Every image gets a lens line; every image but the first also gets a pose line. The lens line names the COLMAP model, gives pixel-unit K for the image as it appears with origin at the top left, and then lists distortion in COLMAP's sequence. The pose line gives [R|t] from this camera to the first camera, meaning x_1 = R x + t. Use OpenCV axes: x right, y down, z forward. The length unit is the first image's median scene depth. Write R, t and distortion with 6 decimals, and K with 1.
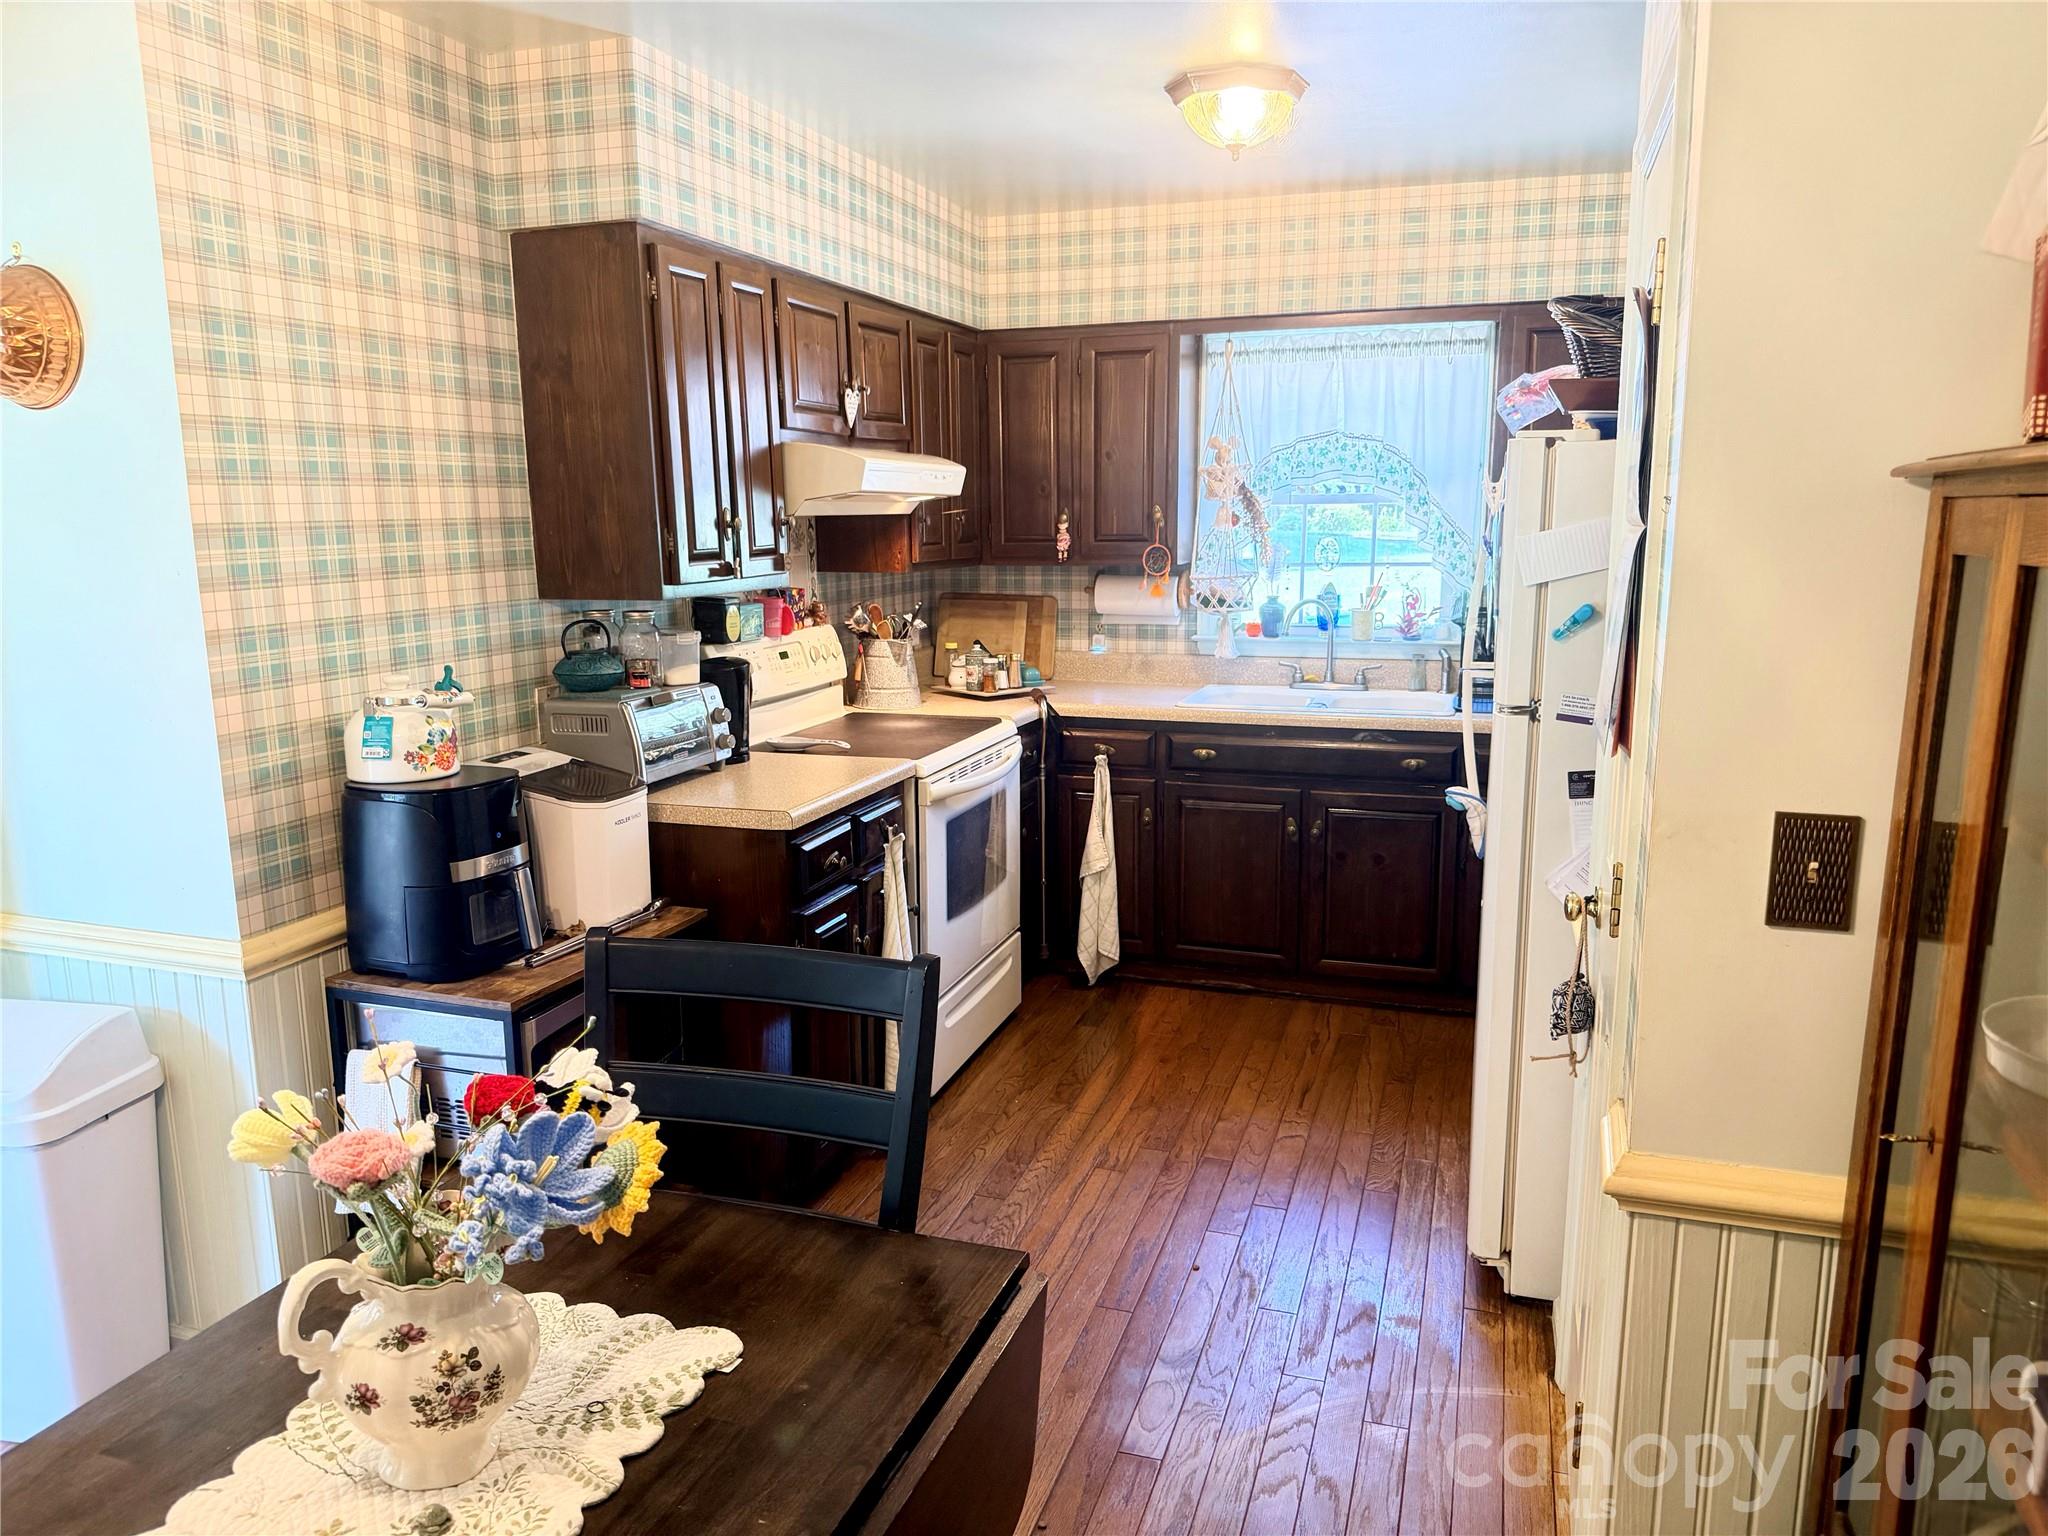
lens RADIAL K [[1418.5, 0, 1024.0], [0, 1418.5, 768.0], [0, 0, 1]] dist [0.125115, -0.228573]
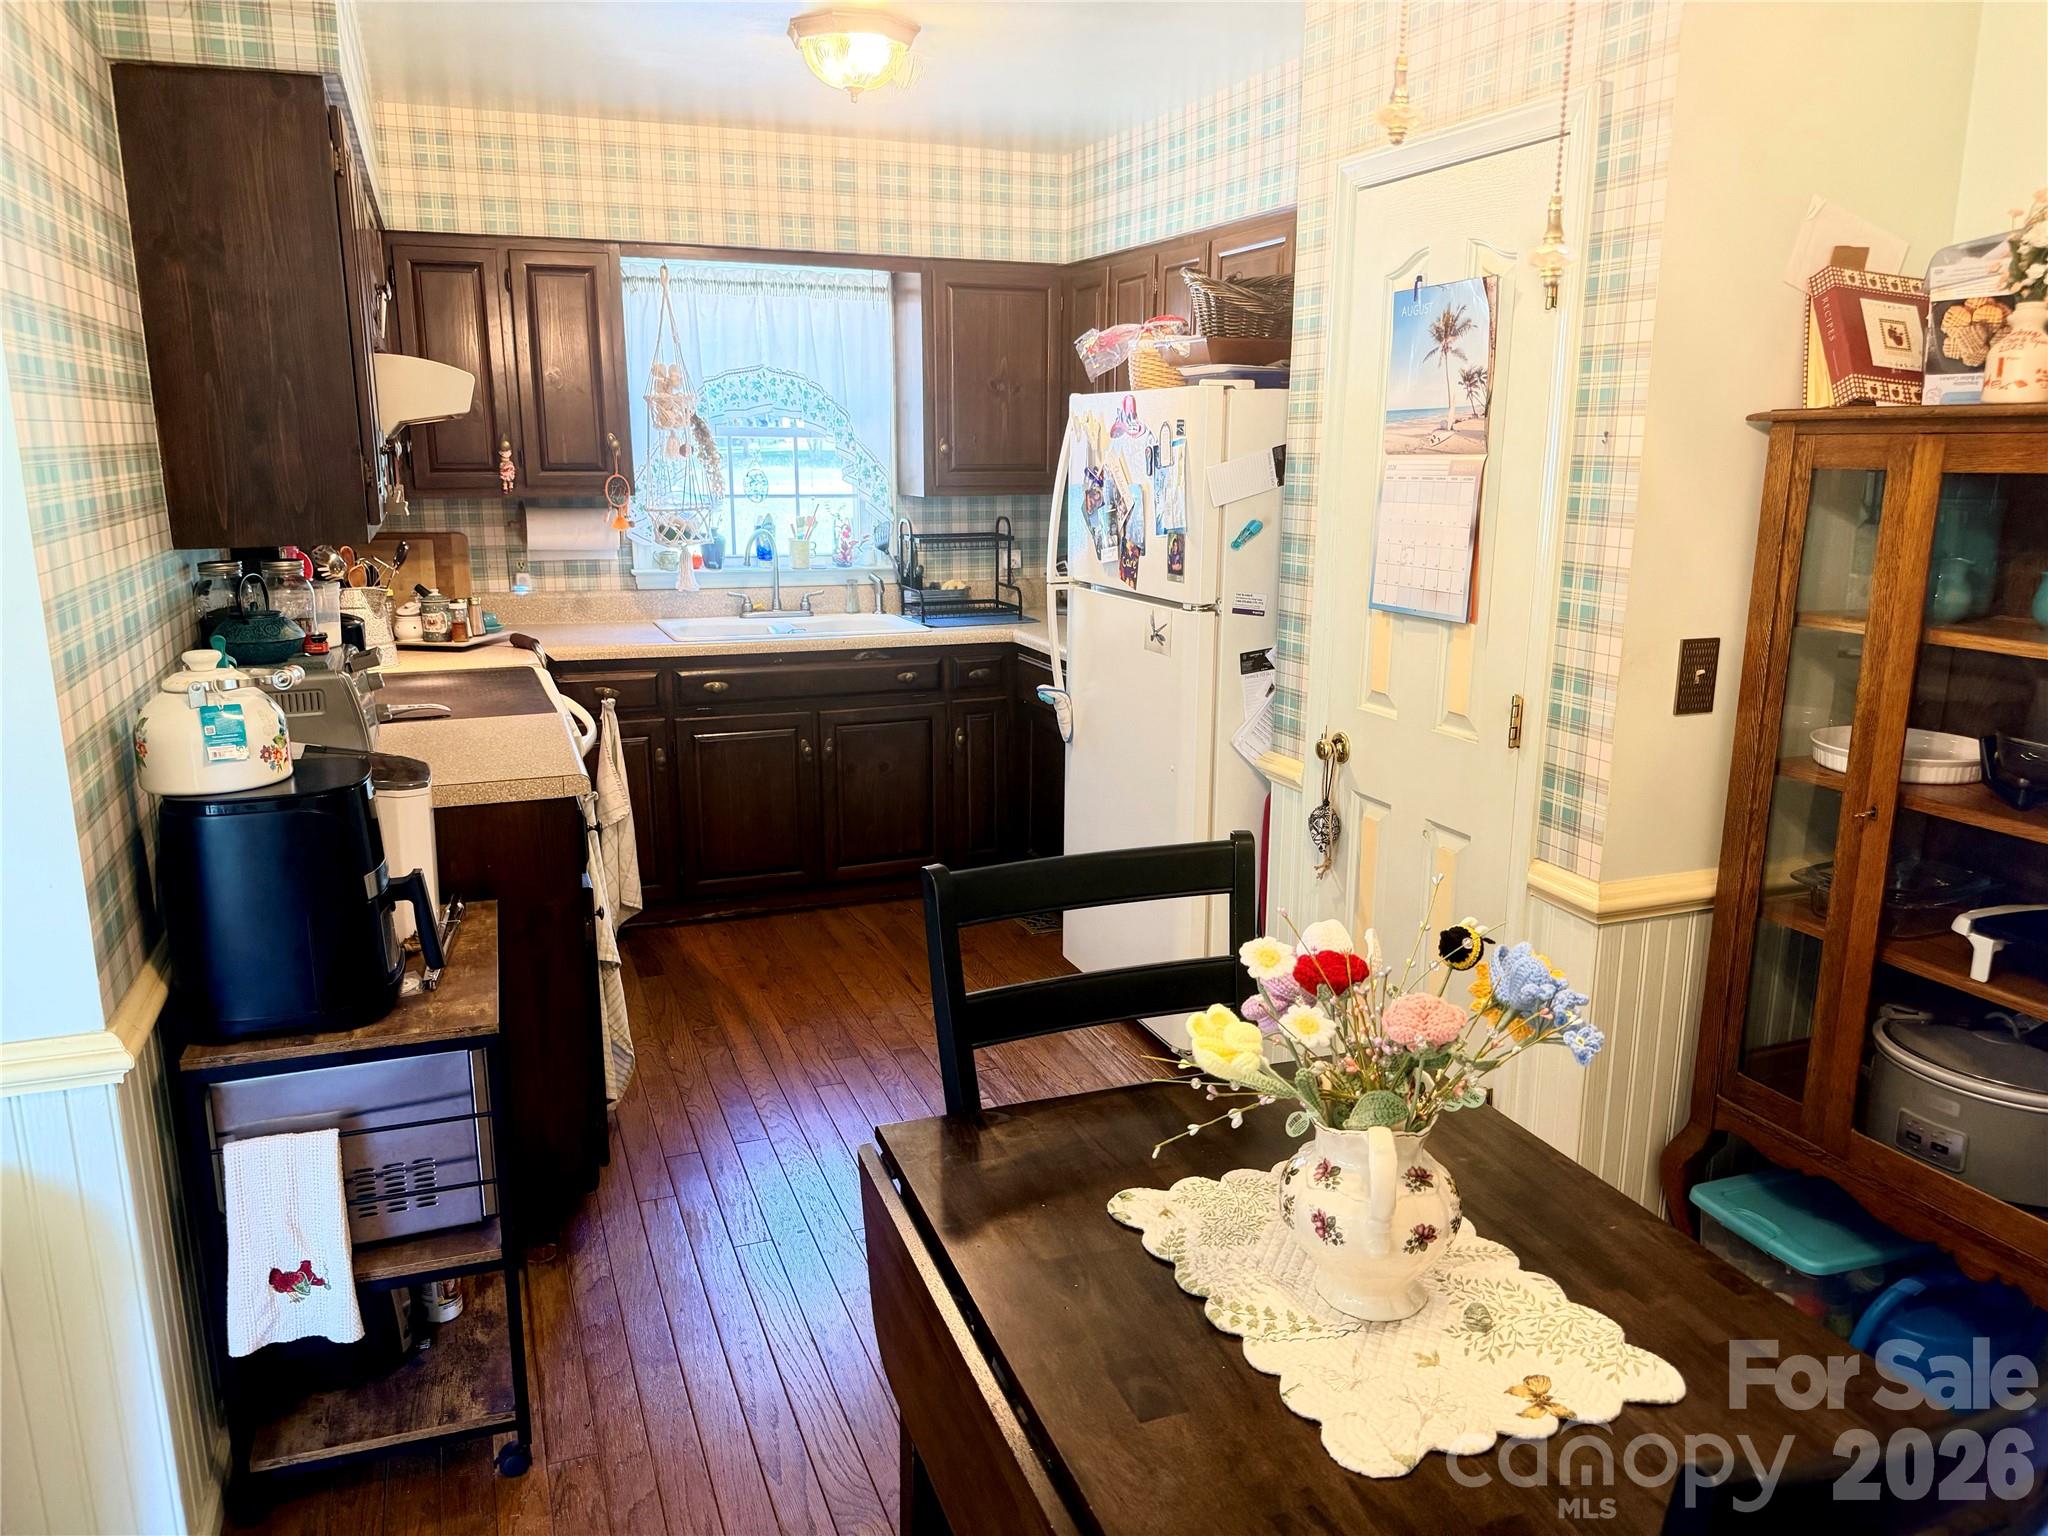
lens RADIAL K [[1429.7, 0, 1018.9], [0, 1429.7, 773.5], [0, 0, 1]] dist [0.109492, -0.147215]
pose [[0.774084, -0.132448, 0.619073, -0.339201], [0.102953, 0.991190, 0.083329, -0.011598], [-0.624656, -0.000769, 0.780900, 0.073508]]
